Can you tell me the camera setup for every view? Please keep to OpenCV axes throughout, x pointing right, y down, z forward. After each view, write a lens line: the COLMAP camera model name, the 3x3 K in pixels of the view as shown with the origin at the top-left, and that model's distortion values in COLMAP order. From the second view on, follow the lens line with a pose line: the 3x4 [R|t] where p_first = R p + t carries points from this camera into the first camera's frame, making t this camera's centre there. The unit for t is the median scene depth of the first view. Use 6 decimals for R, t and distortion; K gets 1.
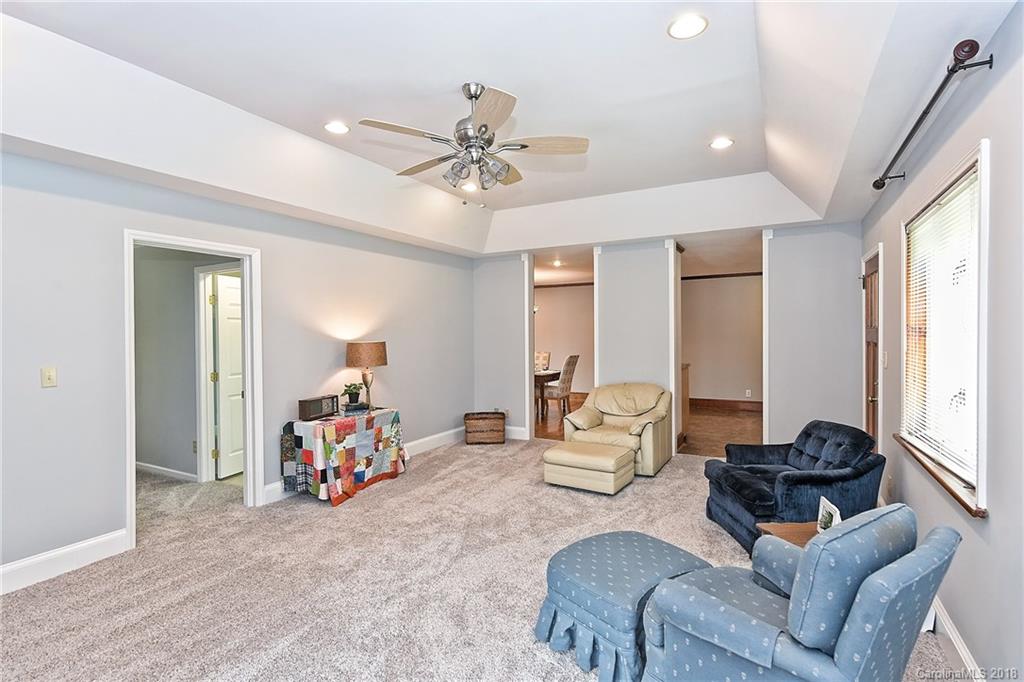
lens RADIAL K [[496.1, 0, 518.4], [0, 496.1, 338.1], [0, 0, 1]] dist [0.002491, -0.000186]
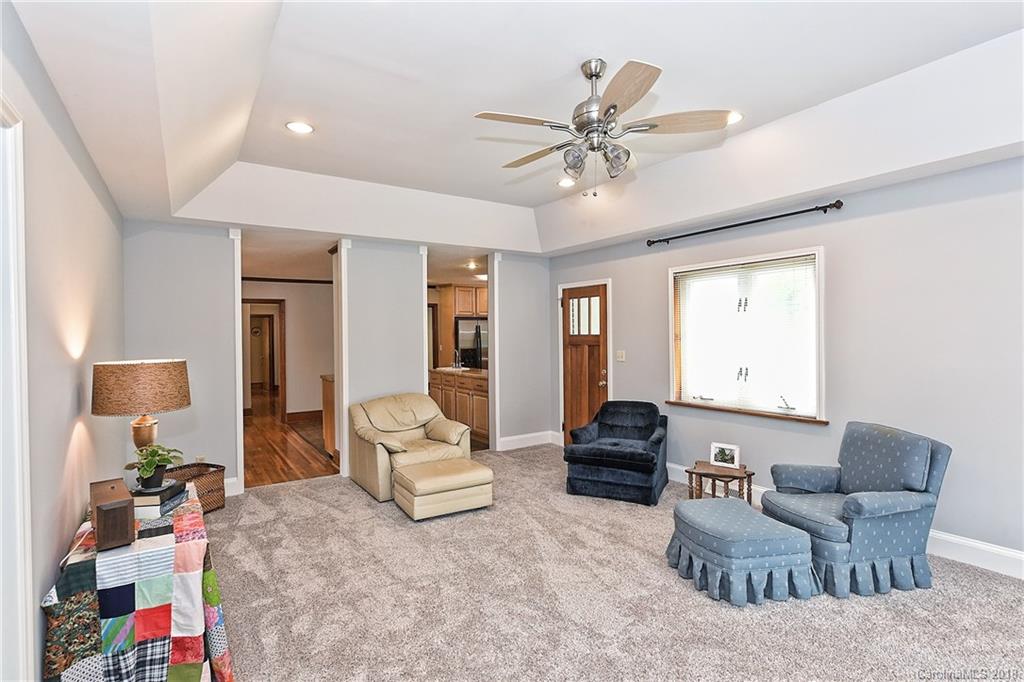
lens RADIAL K [[496.1, 0, 521.4], [0, 496.1, 339.7], [0, 0, 1]] dist [0.002491, -0.000186]
pose [[0.462472, -0.004167, 0.886624, -0.639220], [0.017624, 0.999835, -0.004494, -0.004490], [-0.886459, 0.017704, 0.462469, 0.483562]]
